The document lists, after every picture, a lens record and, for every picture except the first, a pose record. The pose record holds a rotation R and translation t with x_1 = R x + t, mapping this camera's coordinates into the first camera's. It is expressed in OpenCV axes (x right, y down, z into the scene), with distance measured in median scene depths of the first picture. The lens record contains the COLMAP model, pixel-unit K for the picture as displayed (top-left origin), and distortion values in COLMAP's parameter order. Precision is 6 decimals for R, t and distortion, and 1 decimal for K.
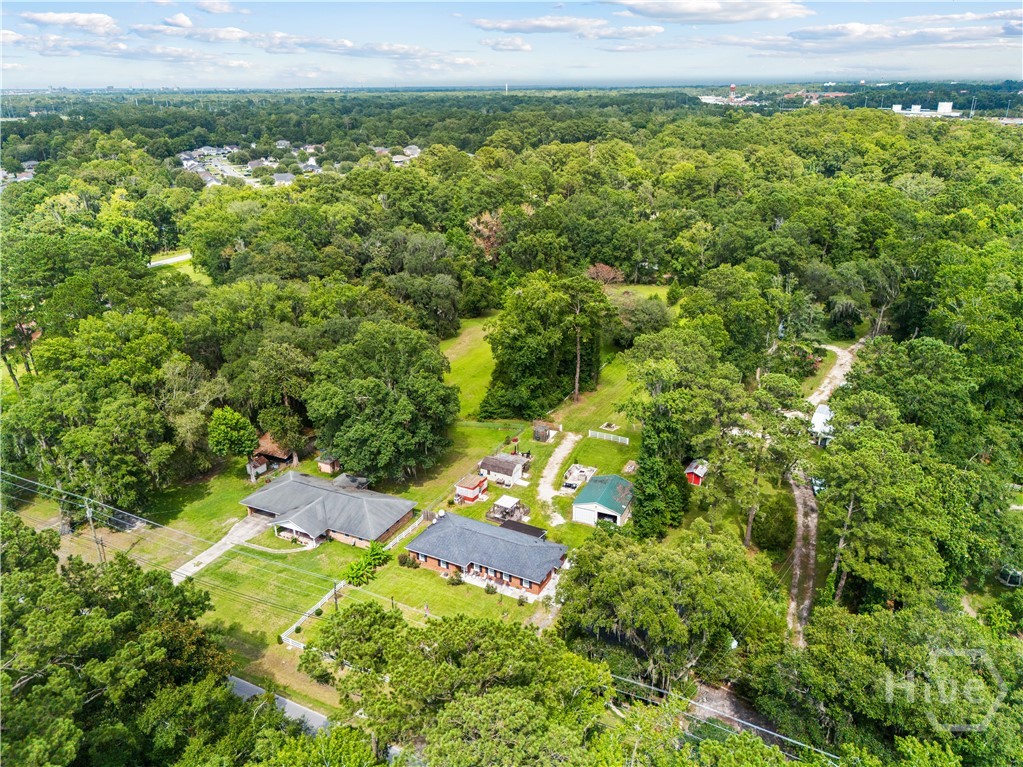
lens RADIAL K [[707.8, 0, 530.1], [0, 707.8, 433.4], [0, 0, 1]] dist [0.120514, -0.114353]
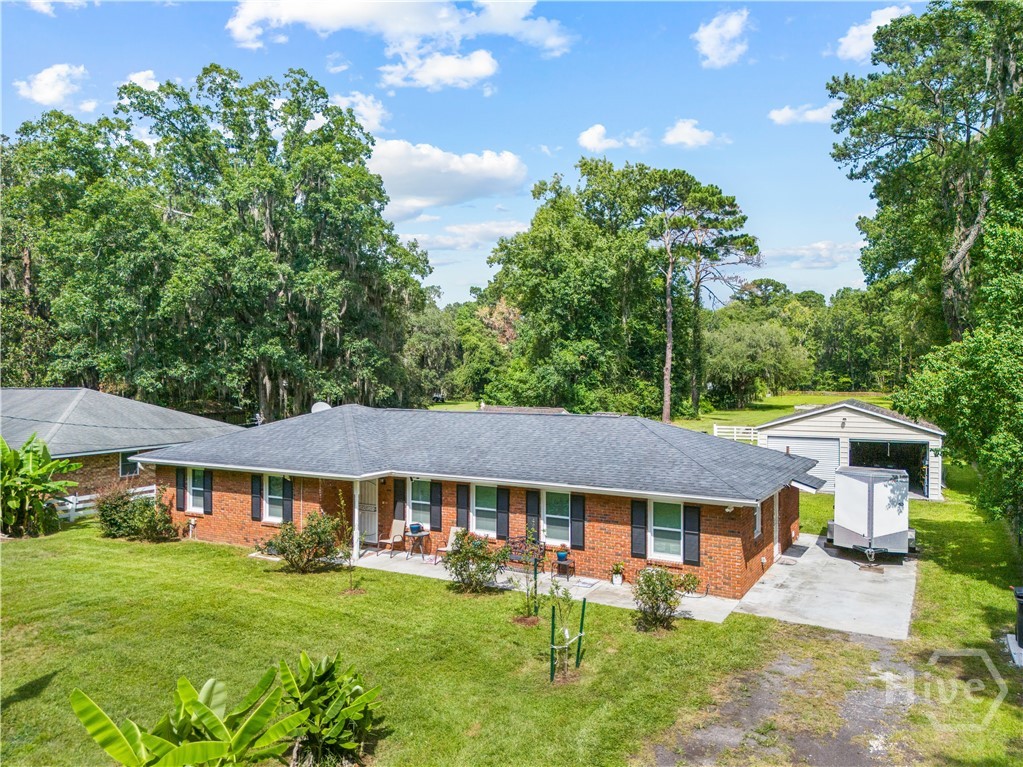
lens RADIAL K [[753.4, 0, 515.7], [0, 753.4, 393.1], [0, 0, 1]] dist [0.069260, -0.004756]
pose [[0.999339, 0.000011, -0.036348, -0.033904], [-0.014732, 0.914306, -0.404756, 0.230067], [0.033229, 0.405024, 0.913702, 0.714856]]
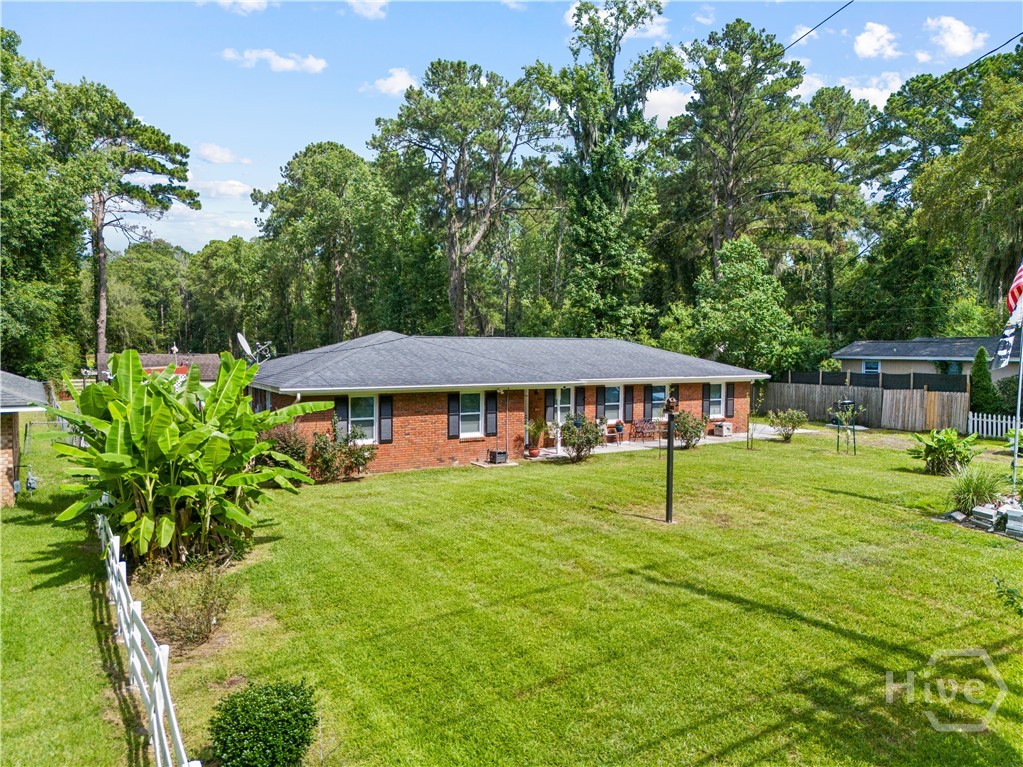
lens RADIAL K [[752.0, 0, 514.4], [0, 752.0, 384.5], [0, 0, 1]] dist [0.073653, -0.056501]
pose [[0.540059, -0.042128, 0.840572, -0.296654], [0.357744, 0.915520, -0.183963, 0.207128], [-0.761811, 0.400060, 0.509506, 0.799844]]
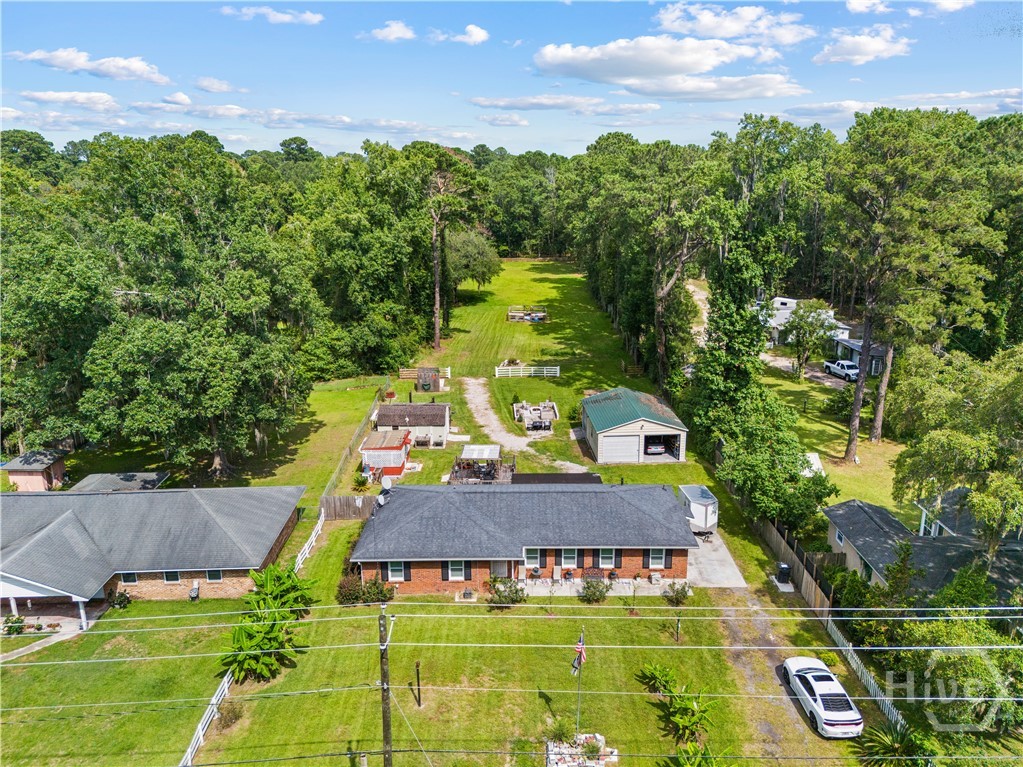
lens RADIAL K [[752.0, 0, 514.4], [0, 752.0, 384.5], [0, 0, 1]] dist [0.073653, -0.056501]
pose [[0.894436, -0.131766, 0.427344, -0.251225], [0.201634, 0.971785, -0.122384, 0.127173], [-0.399160, 0.195632, 0.895767, 0.516765]]
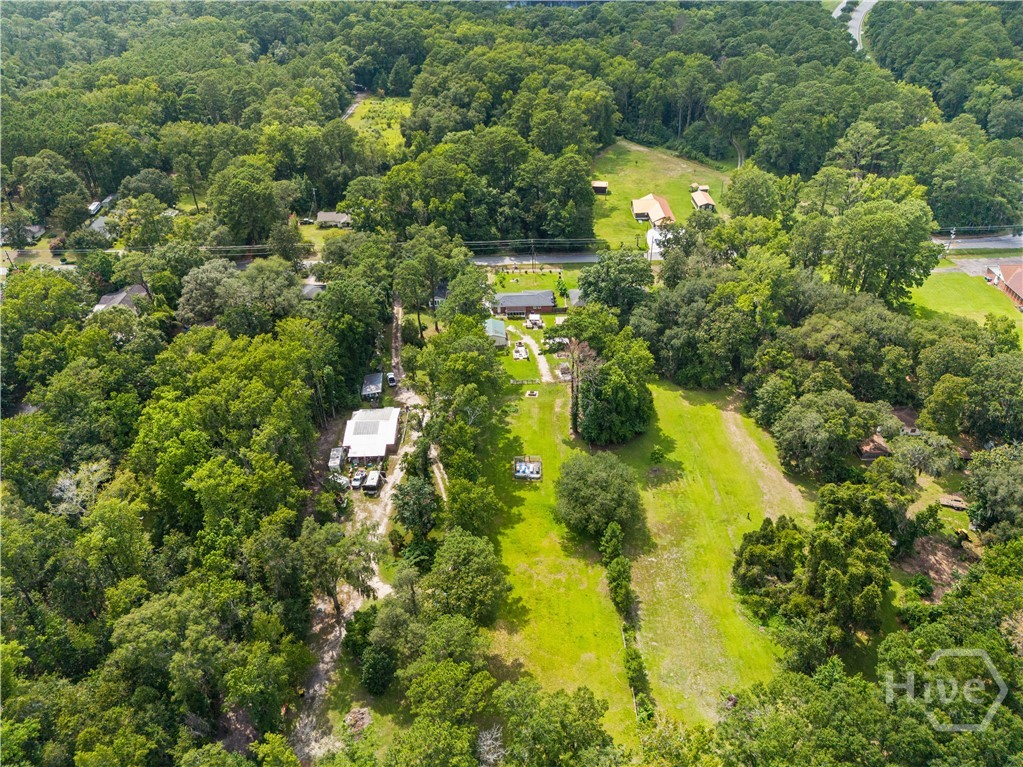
lens RADIAL K [[741.9, 0, 511.5], [0, 741.9, 383.5], [0, 0, 1]] dist [0.087686, -0.082382]
pose [[-0.884720, 0.275261, -0.376168, 0.920969], [-0.180648, 0.541463, 0.821087, -1.610119], [0.429694, 0.794386, -0.429318, 2.141476]]
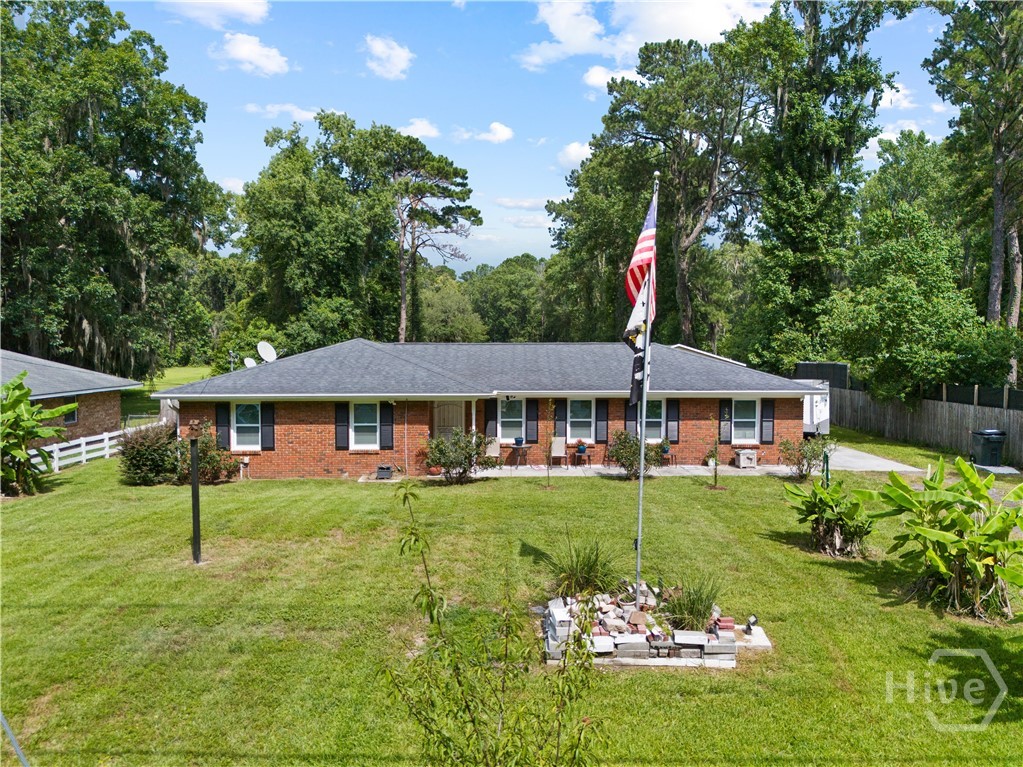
lens RADIAL K [[754.4, 0, 517.3], [0, 754.4, 380.0], [0, 0, 1]] dist [0.103324, -0.116615]
pose [[0.886117, -0.024506, 0.462813, -0.175167], [0.201824, 0.919347, -0.337739, 0.239977], [-0.417210, 0.392683, 0.819595, 0.725392]]
